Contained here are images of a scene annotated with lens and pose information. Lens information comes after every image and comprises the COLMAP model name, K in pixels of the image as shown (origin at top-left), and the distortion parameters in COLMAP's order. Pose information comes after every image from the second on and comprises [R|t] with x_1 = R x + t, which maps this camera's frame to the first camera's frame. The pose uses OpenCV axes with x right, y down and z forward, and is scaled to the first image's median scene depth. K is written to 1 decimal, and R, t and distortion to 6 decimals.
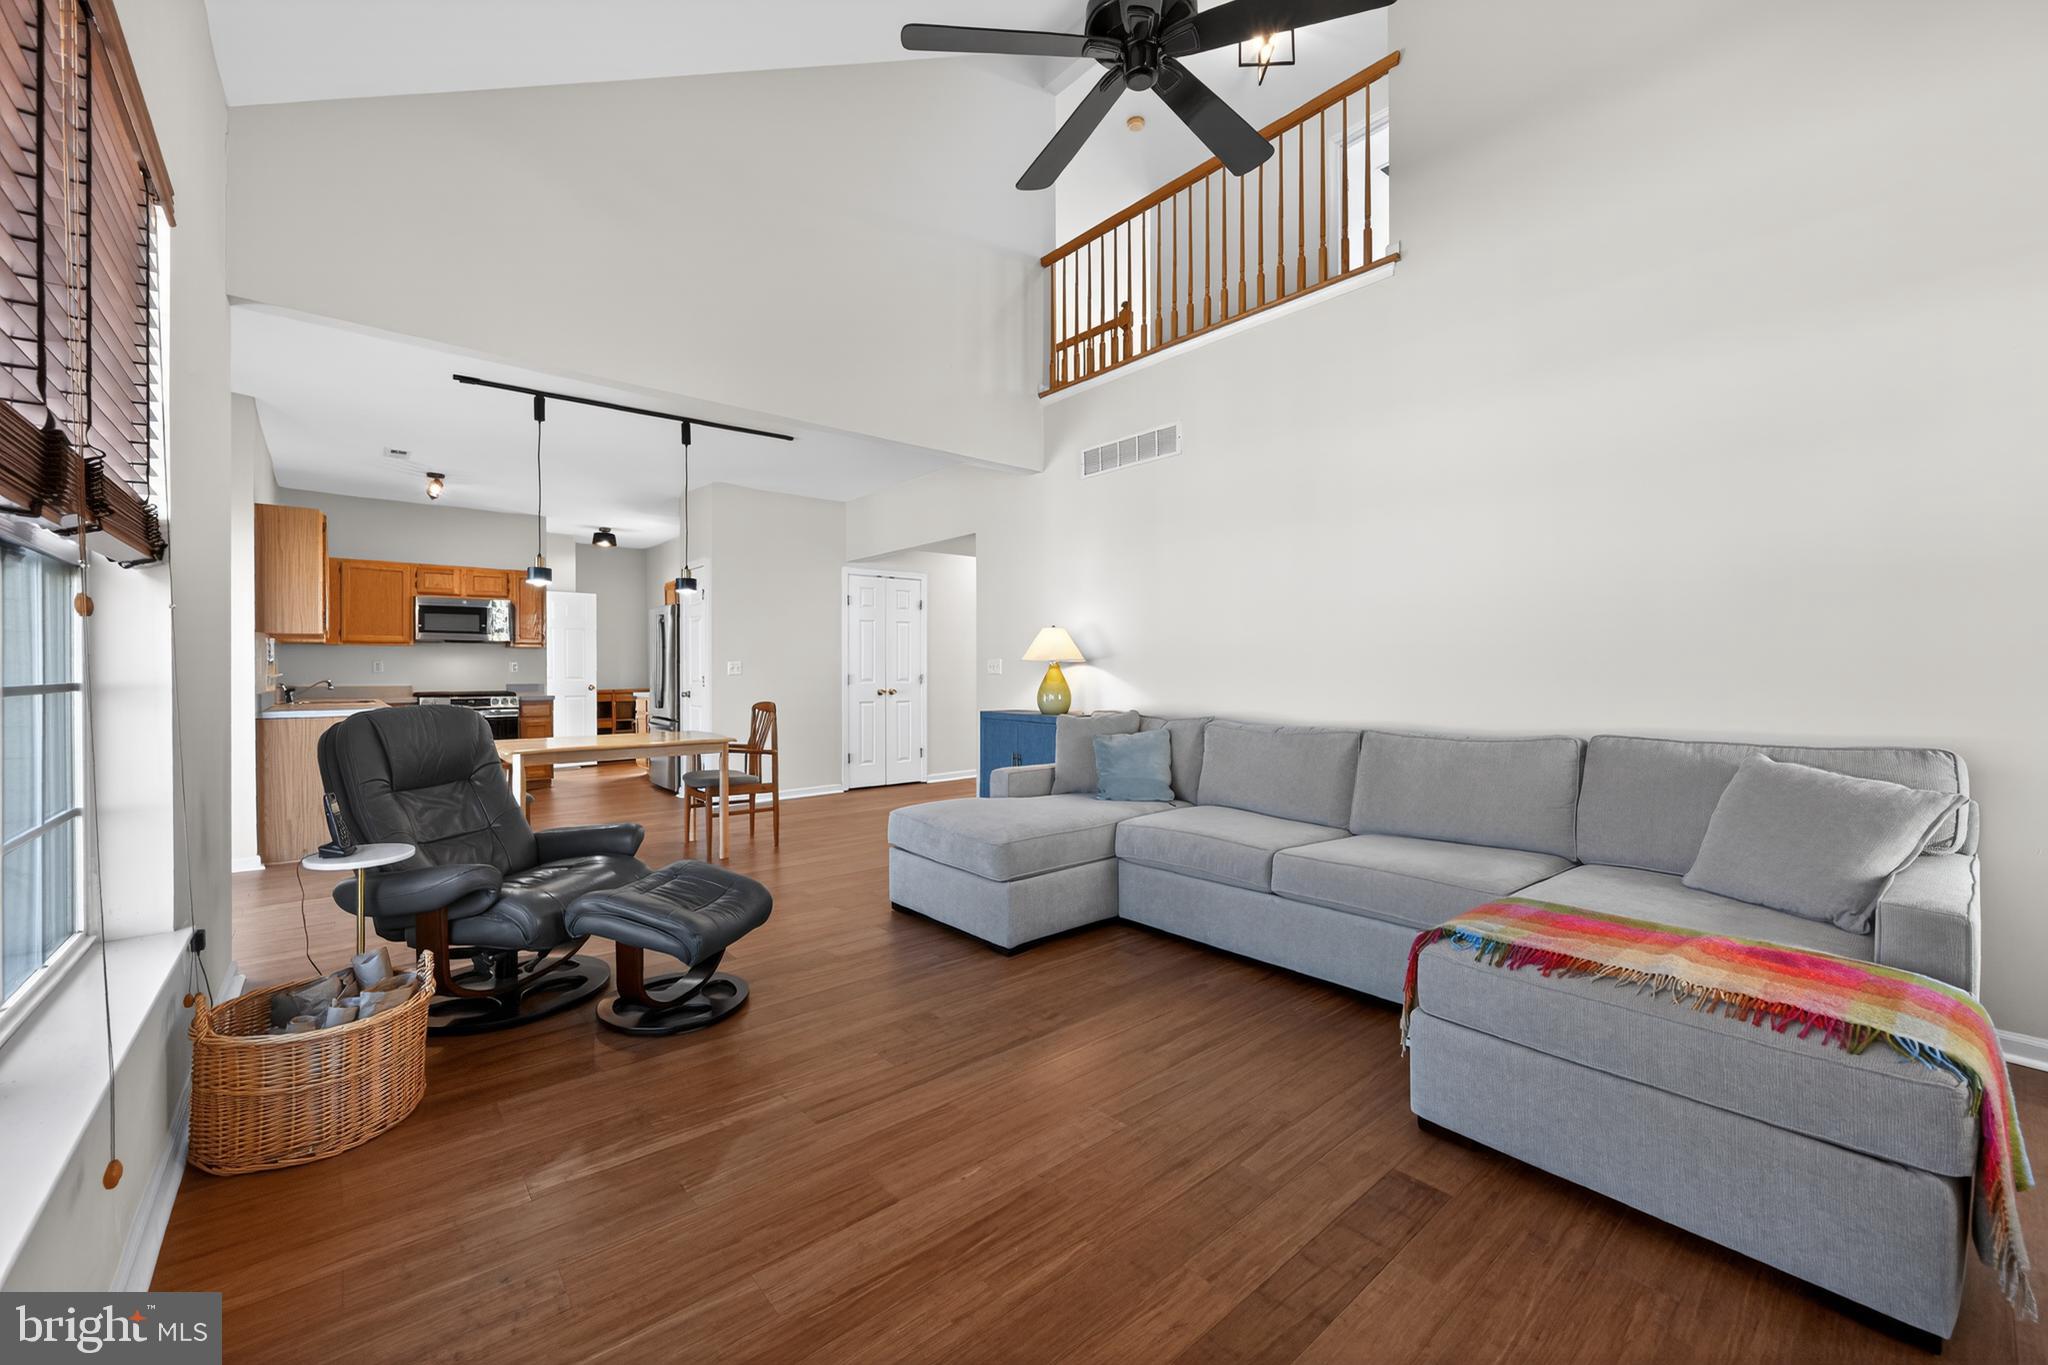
lens RADIAL K [[797.8, 0, 1020.7], [0, 797.8, 680.1], [0, 0, 1]] dist [0.000308, -0.001258]
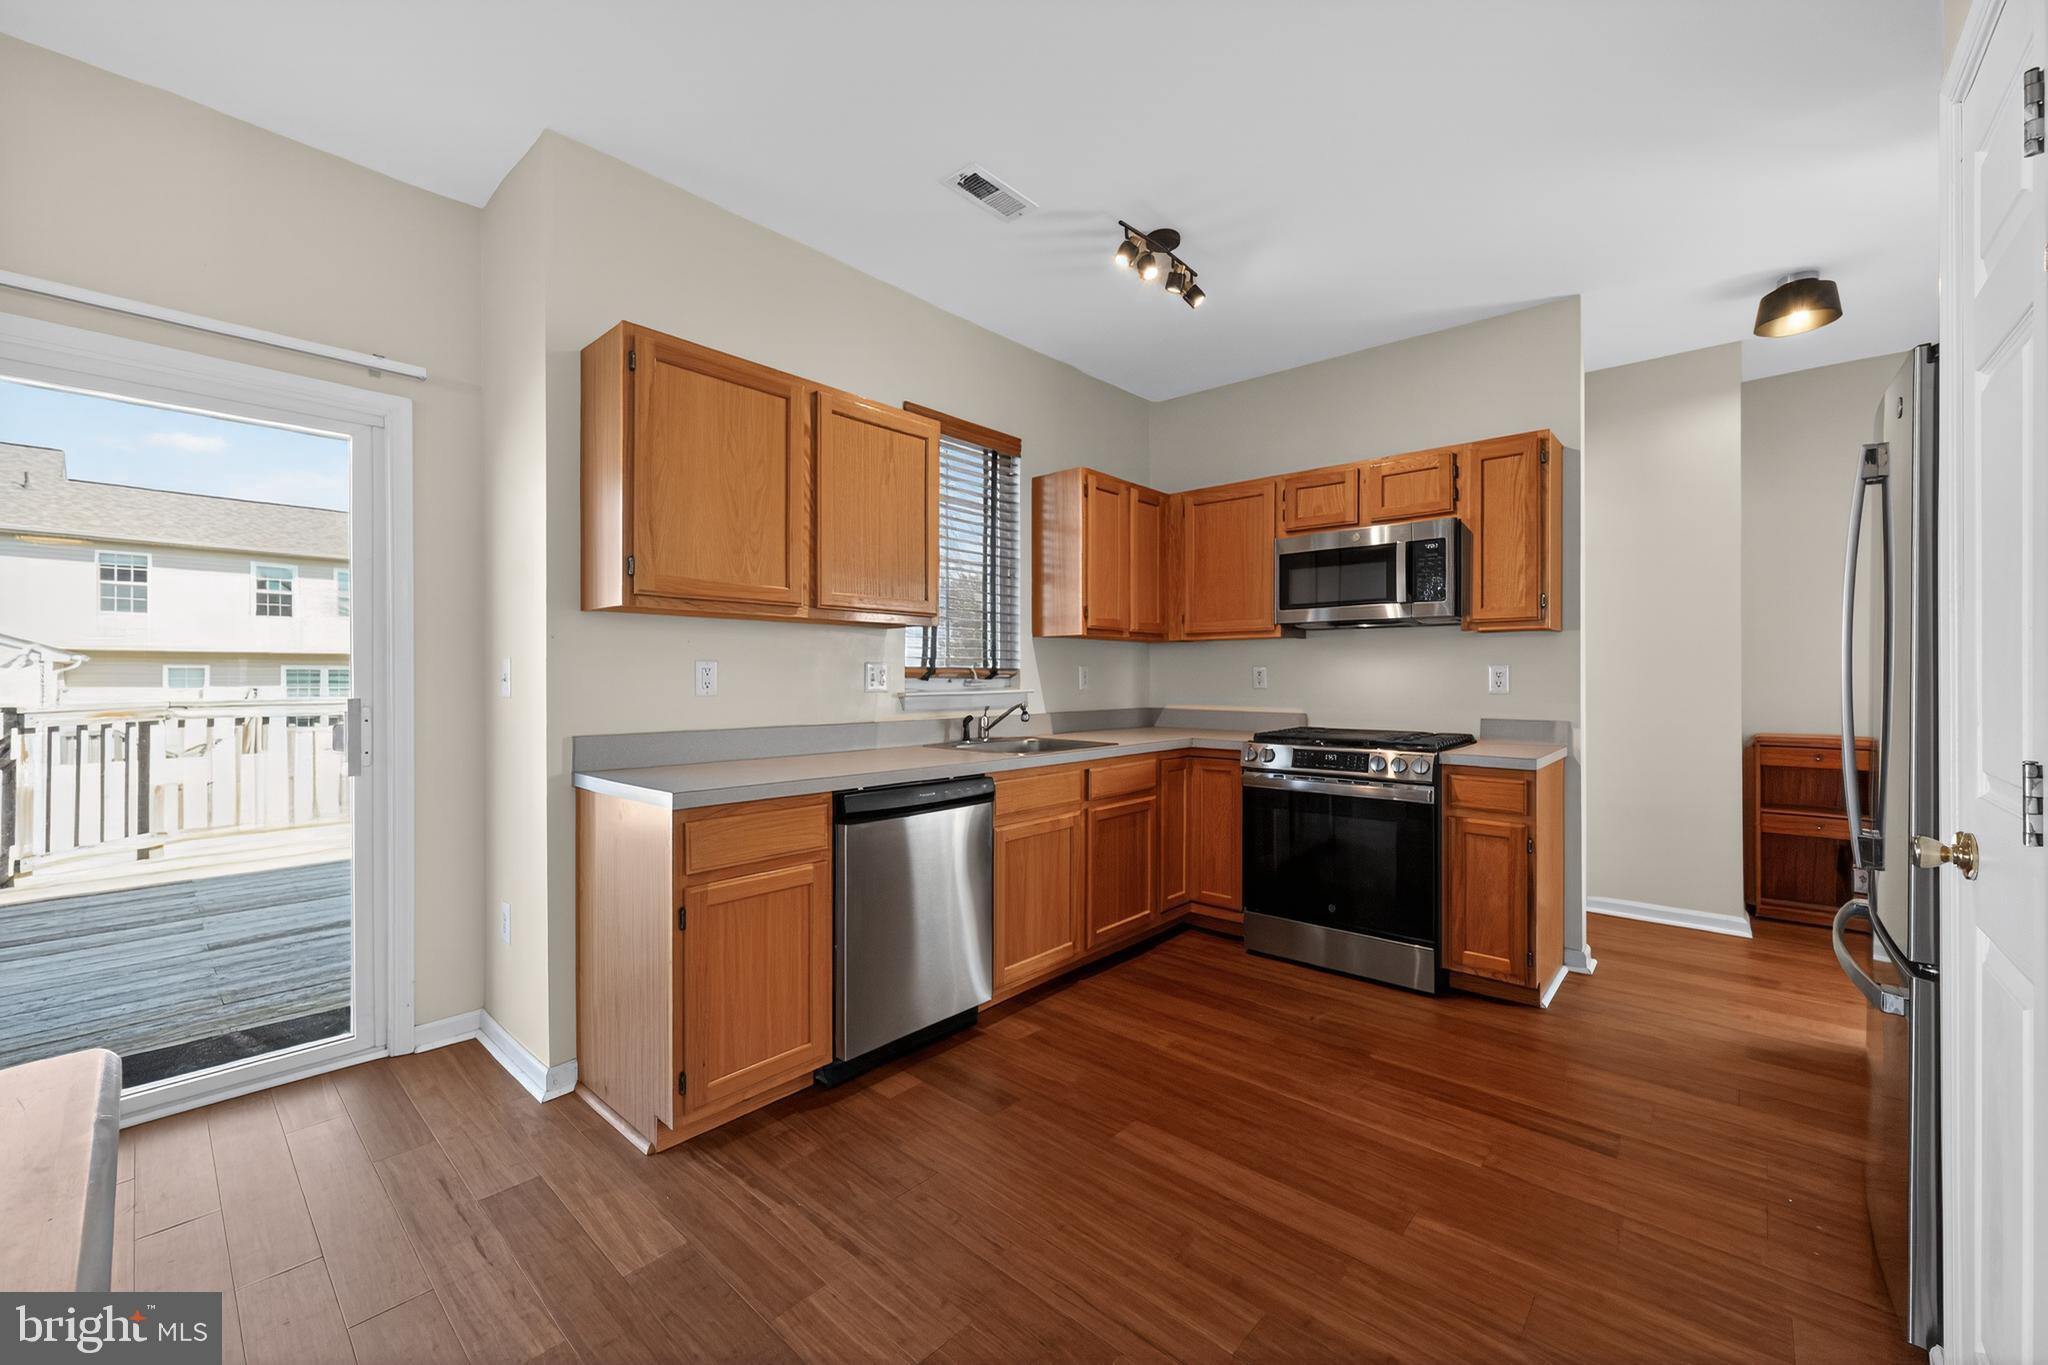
lens RADIAL K [[797.8, 0, 1031.4], [0, 797.8, 681.5], [0, 0, 1]] dist [0.000308, -0.001258]
pose [[0.128047, 0.006942, -0.991744, -0.264592], [-0.006388, 0.999961, 0.006174, -0.016528], [0.991748, 0.005544, 0.128086, 0.750078]]
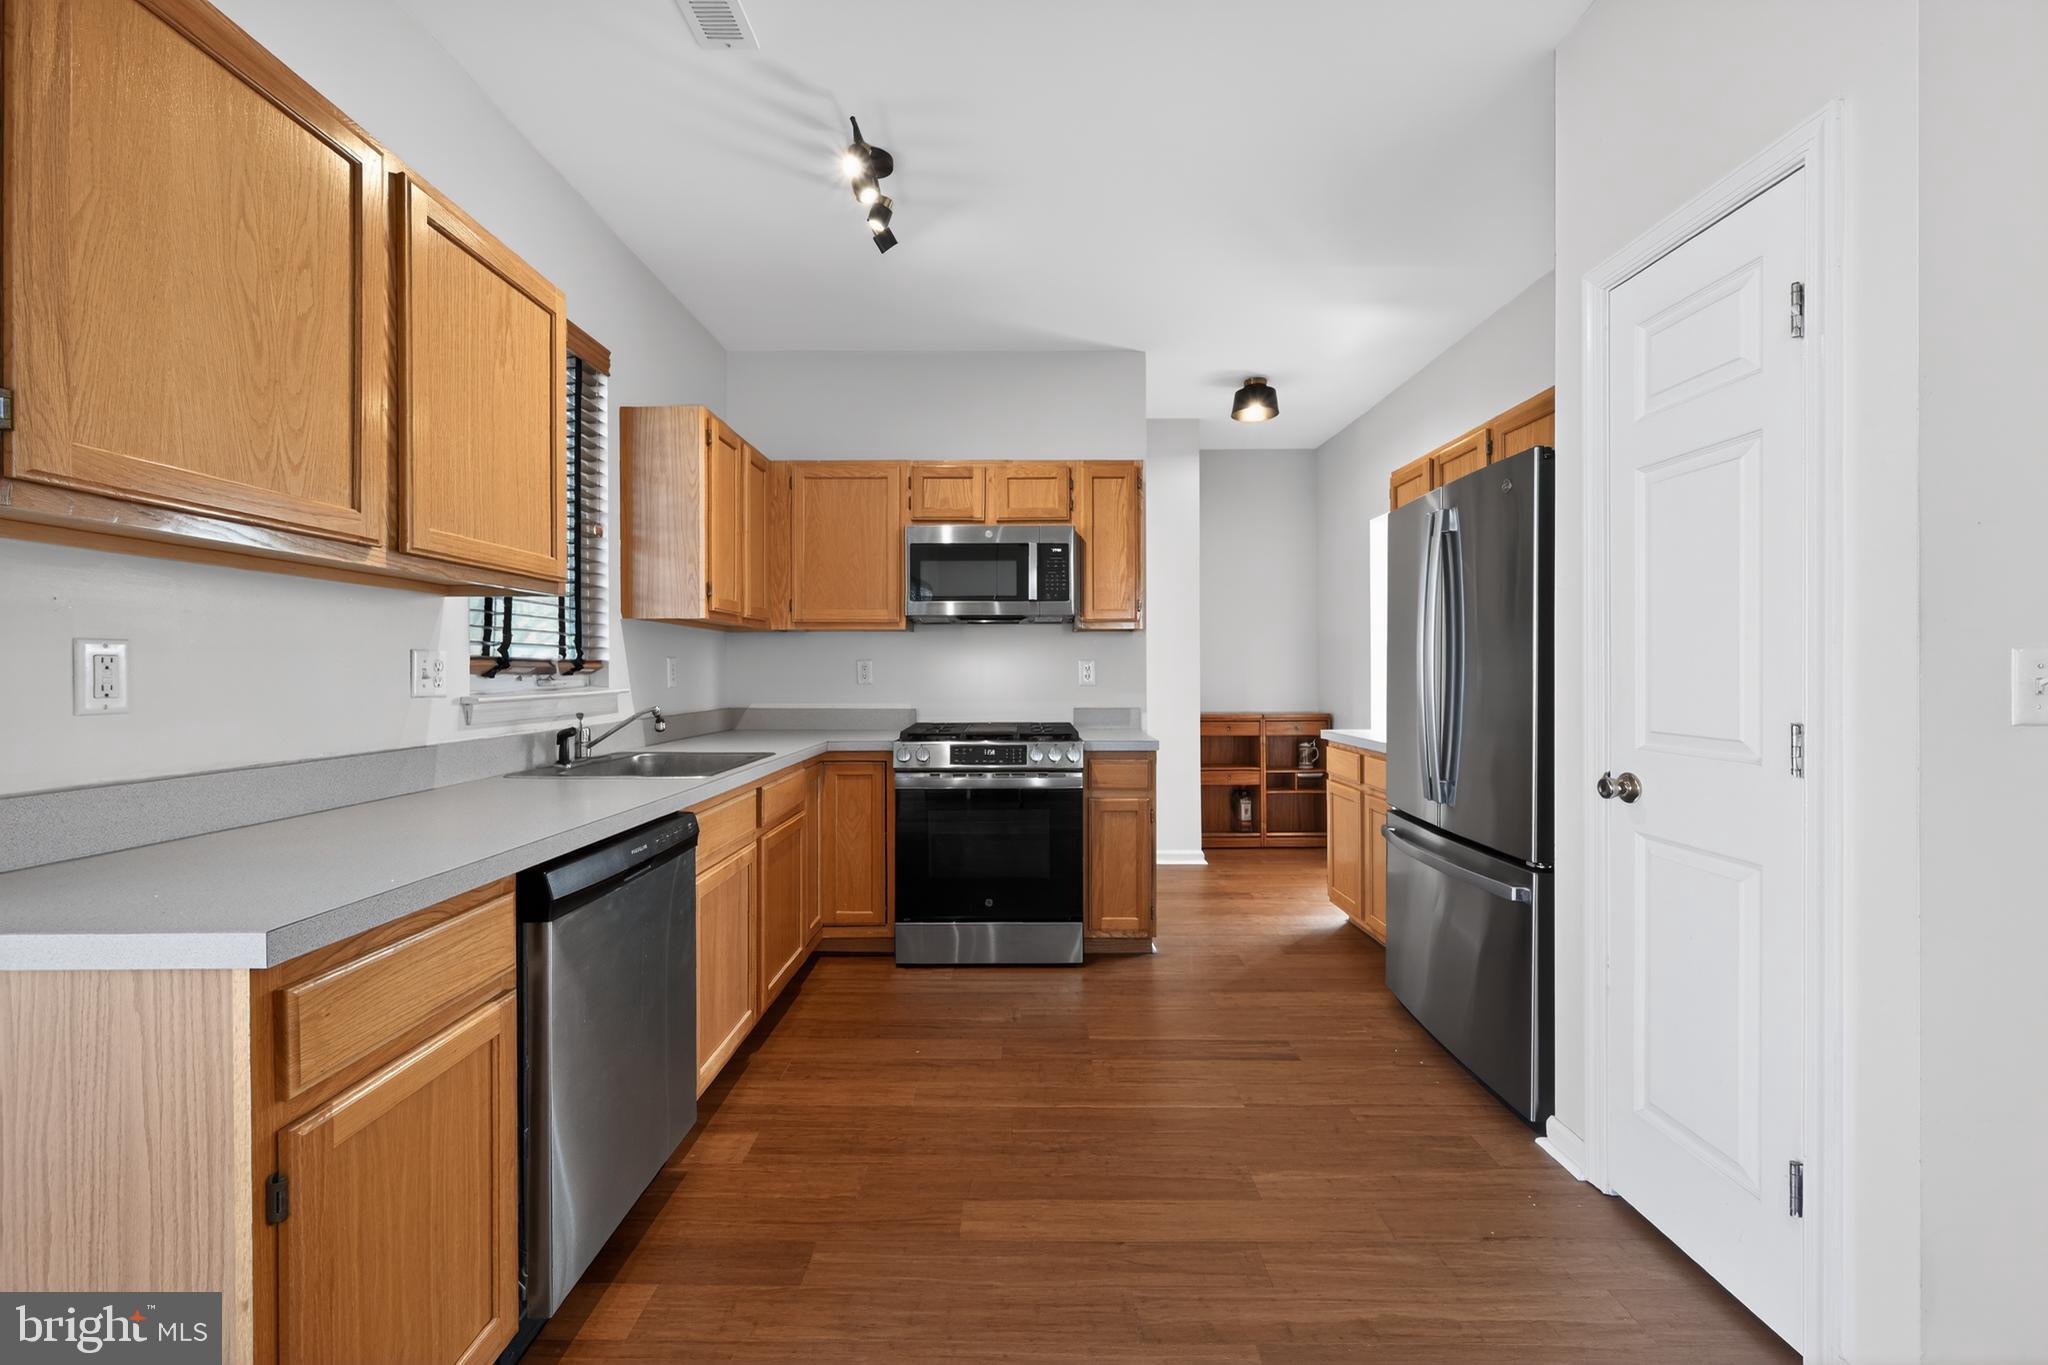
lens RADIAL K [[797.8, 0, 1014.9], [0, 797.8, 676.0], [0, 0, 1]] dist [0.000308, -0.001258]
pose [[0.750687, 0.003876, -0.660647, -0.374942], [-0.002594, 0.999992, 0.002919, -0.016035], [0.660653, -0.000478, 0.750691, 0.653814]]
